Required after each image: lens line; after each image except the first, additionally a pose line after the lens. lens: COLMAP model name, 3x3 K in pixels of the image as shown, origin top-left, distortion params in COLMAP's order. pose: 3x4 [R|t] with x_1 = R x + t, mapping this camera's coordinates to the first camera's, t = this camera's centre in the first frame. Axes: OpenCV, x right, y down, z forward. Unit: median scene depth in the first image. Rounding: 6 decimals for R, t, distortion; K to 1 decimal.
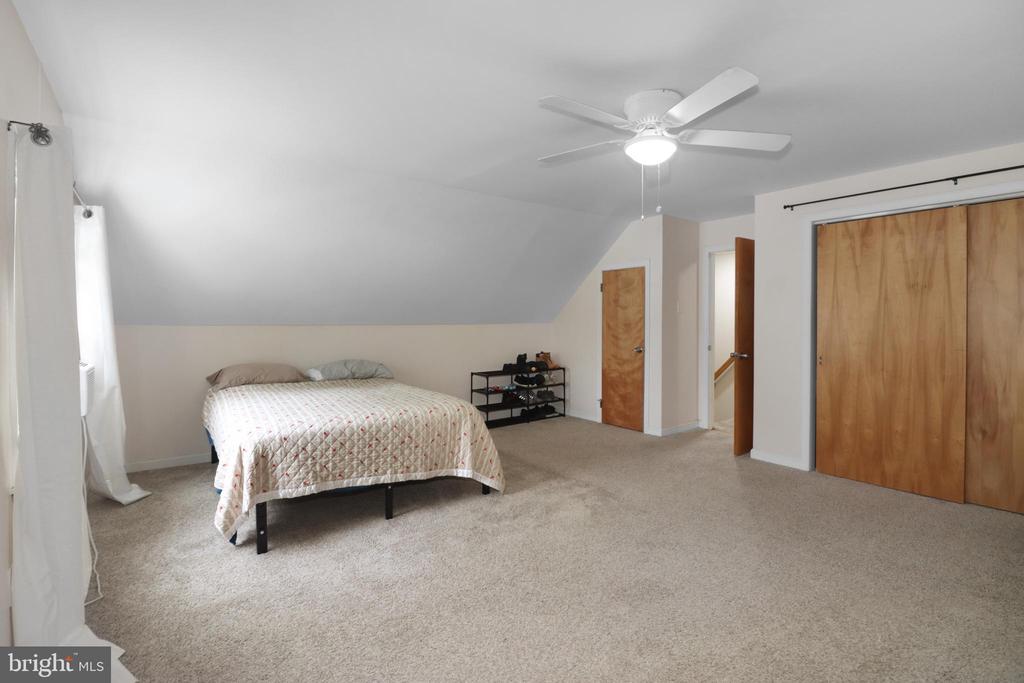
lens RADIAL K [[491.1, 0, 516.0], [0, 491.1, 320.0], [0, 0, 1]] dist [-0.014773, -0.000487]
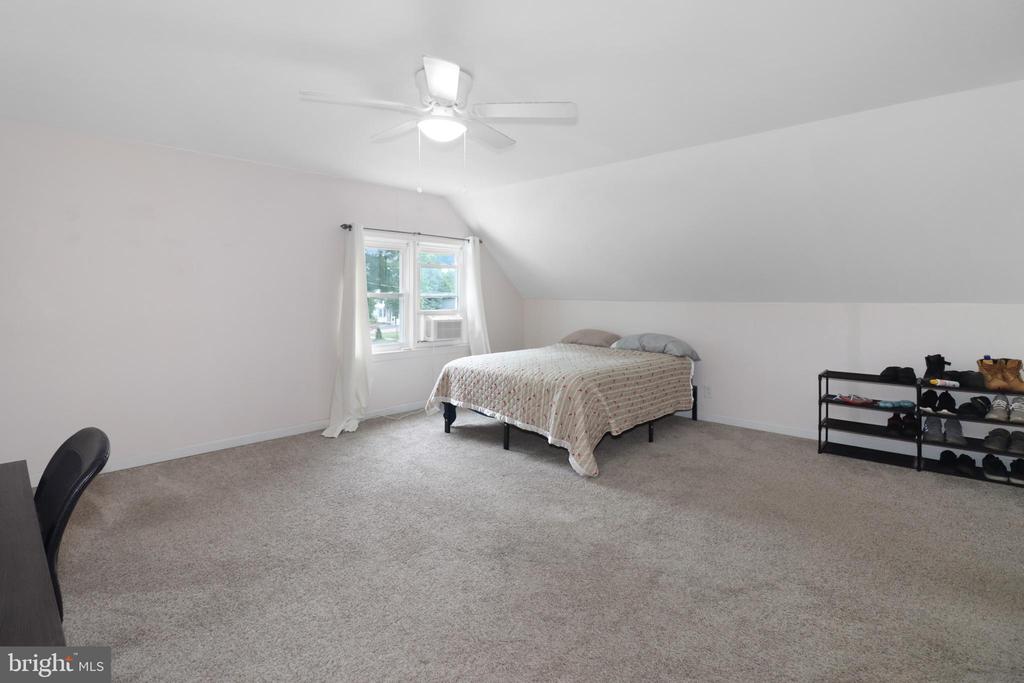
lens RADIAL K [[489.0, 0, 511.6], [0, 489.0, 296.8], [0, 0, 1]] dist [-0.014473, -0.000143]
pose [[0.149736, -0.000457, -0.988726, 0.999804], [-0.003284, 0.999994, -0.000959, 0.002615], [0.988721, 0.003390, 0.149734, 0.797741]]
